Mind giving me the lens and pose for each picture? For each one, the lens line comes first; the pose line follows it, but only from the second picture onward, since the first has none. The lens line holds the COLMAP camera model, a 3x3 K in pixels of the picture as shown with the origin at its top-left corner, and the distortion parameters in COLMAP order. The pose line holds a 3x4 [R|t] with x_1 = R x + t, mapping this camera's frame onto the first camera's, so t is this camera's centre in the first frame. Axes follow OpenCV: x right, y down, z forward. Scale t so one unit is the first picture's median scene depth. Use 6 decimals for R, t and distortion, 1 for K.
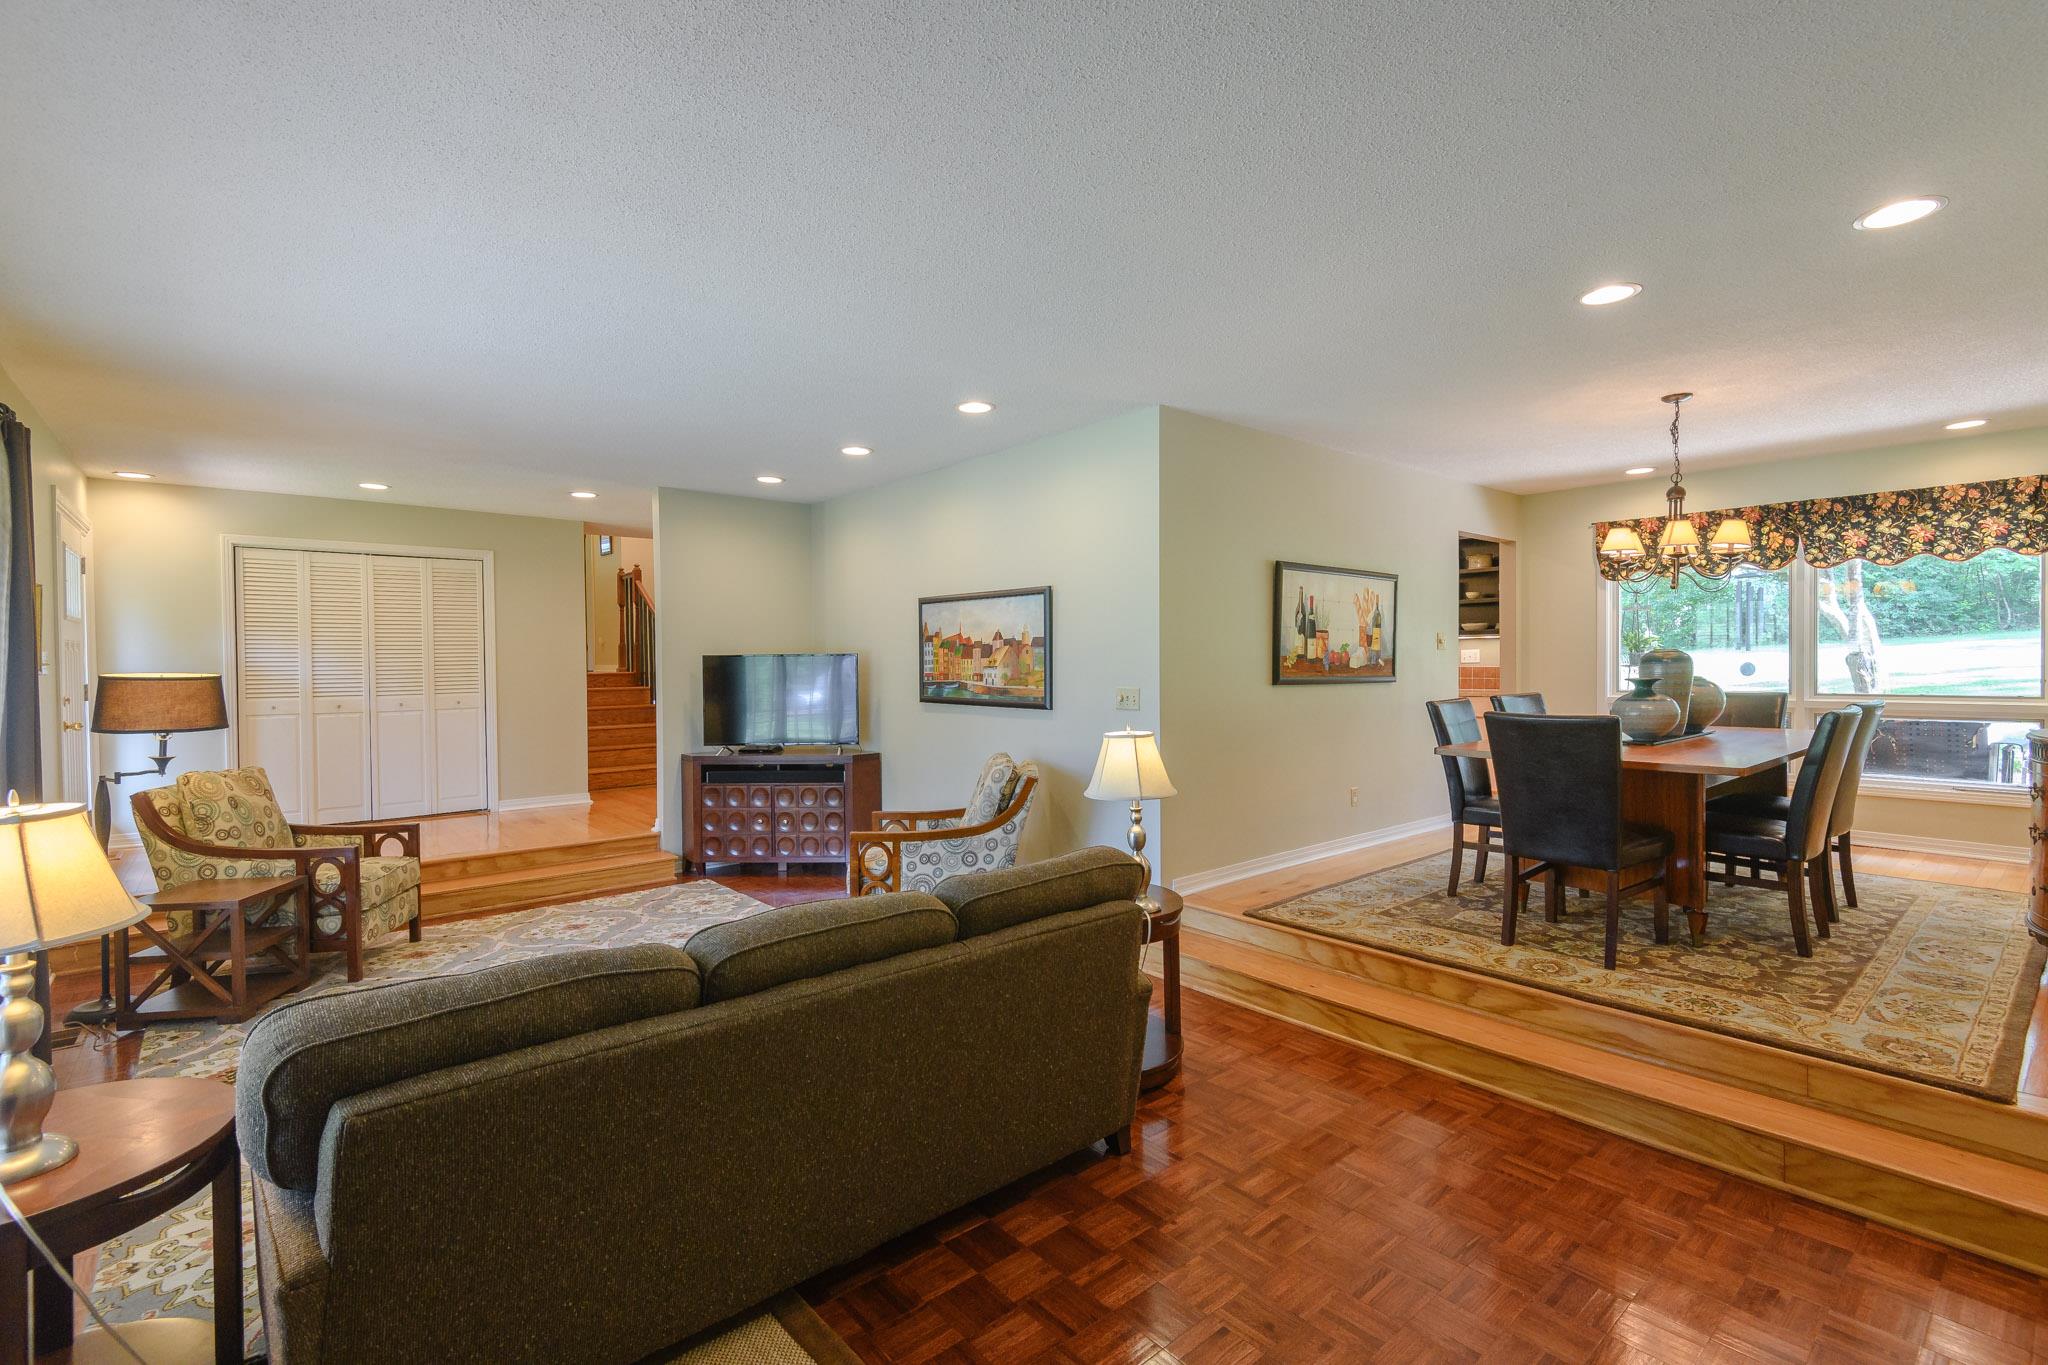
lens RADIAL K [[932.2, 0, 1022.7], [0, 932.2, 682.3], [0, 0, 1]] dist [0.005346, 0.000625]
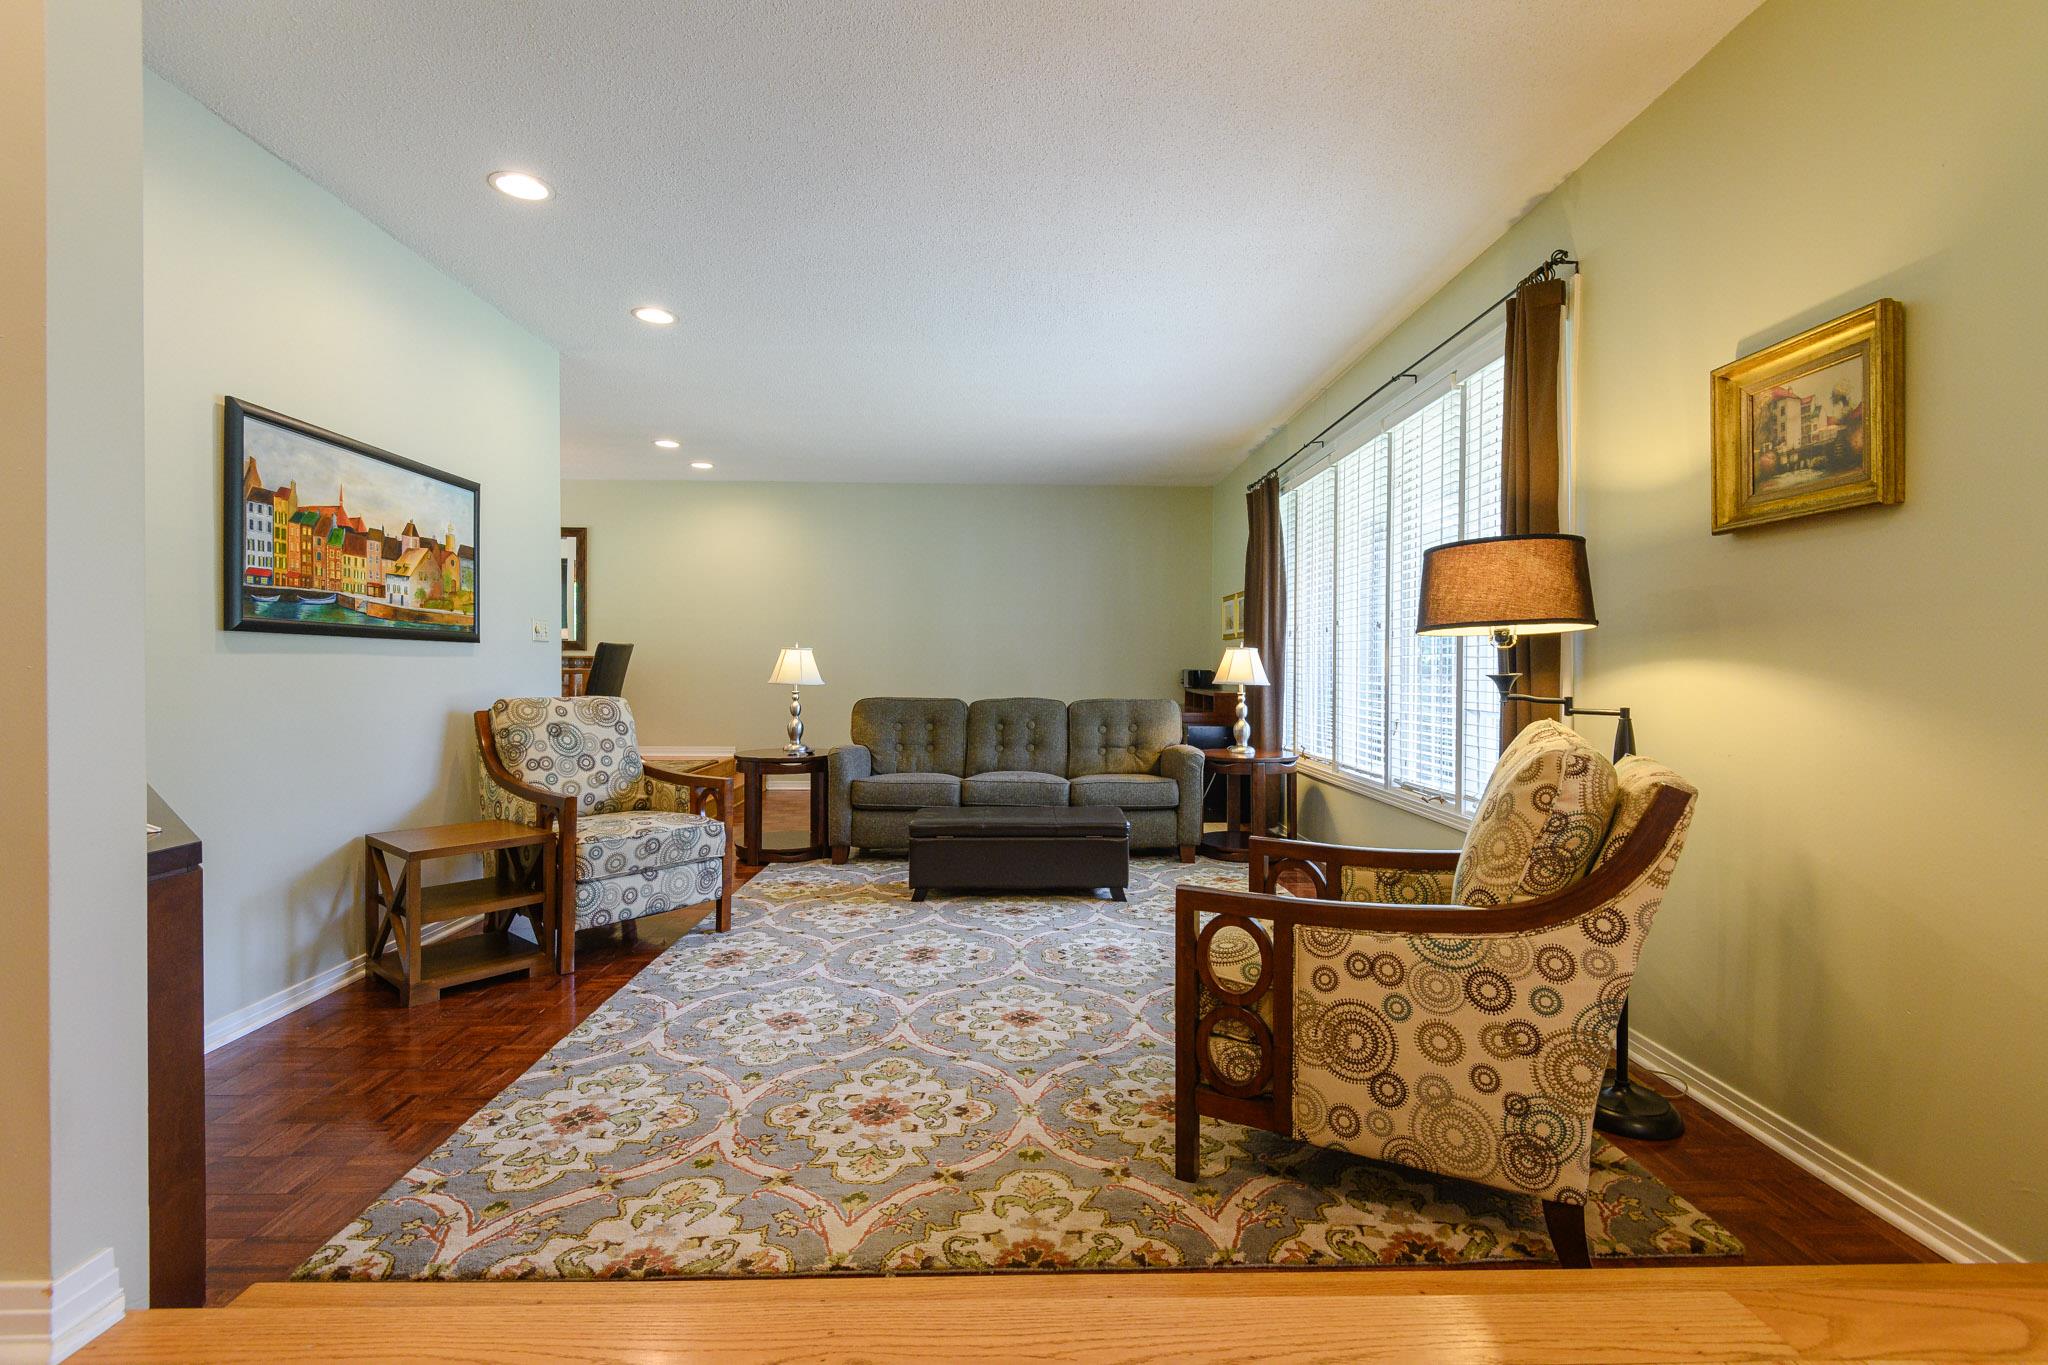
lens RADIAL K [[932.2, 0, 1026.3], [0, 932.2, 670.2], [0, 0, 1]] dist [0.005346, 0.000625]
pose [[-0.772920, -0.021520, 0.634139, -0.748496], [-0.013660, 0.999757, 0.017278, 0.029887], [-0.634357, 0.004692, -0.773026, 1.199157]]
